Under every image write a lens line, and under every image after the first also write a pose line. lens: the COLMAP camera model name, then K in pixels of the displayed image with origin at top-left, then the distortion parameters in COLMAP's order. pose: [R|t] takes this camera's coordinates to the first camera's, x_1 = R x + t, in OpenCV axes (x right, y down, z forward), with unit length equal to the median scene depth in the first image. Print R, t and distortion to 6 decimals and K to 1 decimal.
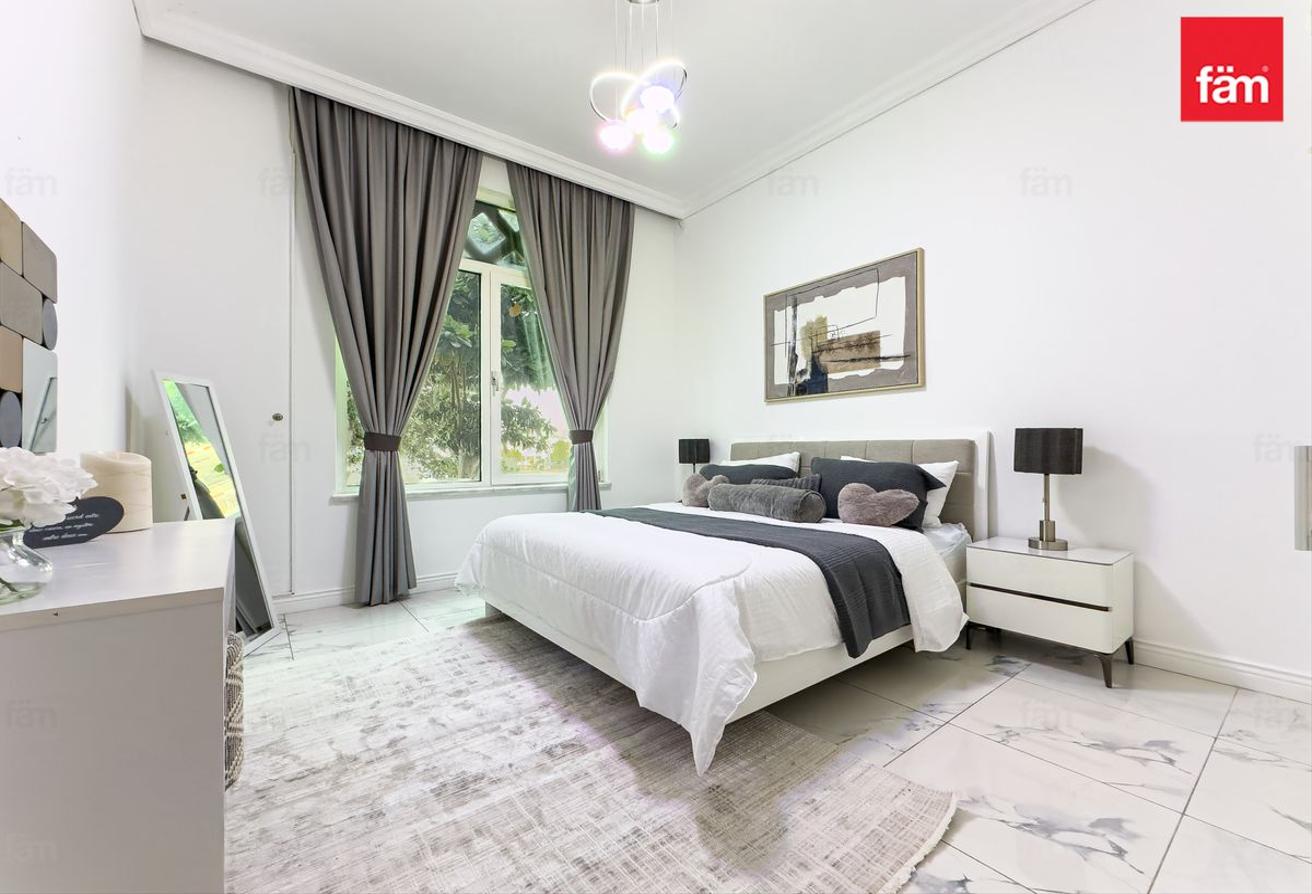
lens RADIAL K [[533.1, 0, 663.2], [0, 533.1, 454.4], [0, 0, 1]] dist [0.000145, 0.000063]
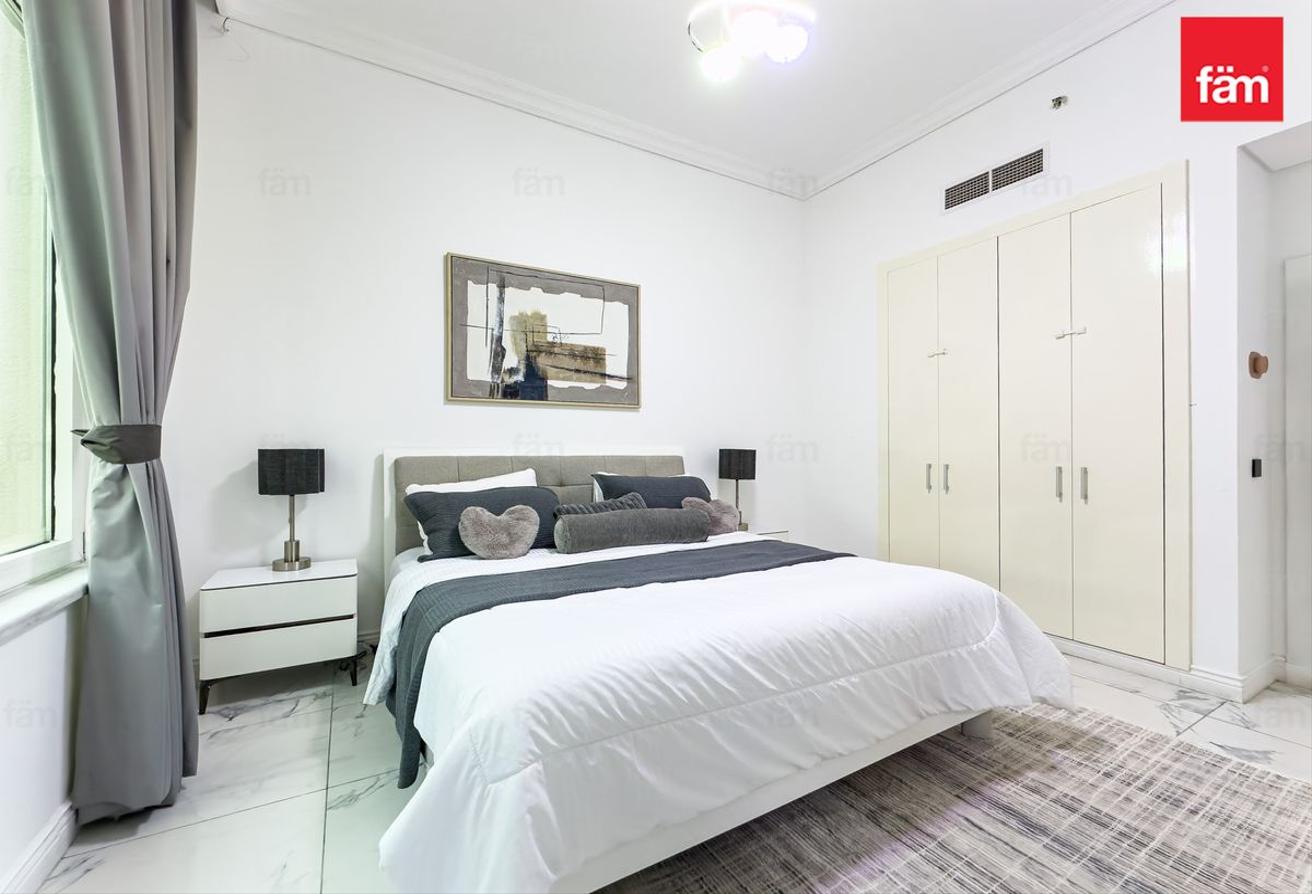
lens RADIAL K [[525.6, 0, 650.1], [0, 525.6, 465.4], [0, 0, 1]] dist [-0.009751, -0.000043]
pose [[0.157005, -0.000497, 0.987598, -0.522651], [0.019115, 0.999814, -0.002536, -0.003576], [-0.987413, 0.019276, 0.156986, 0.697014]]
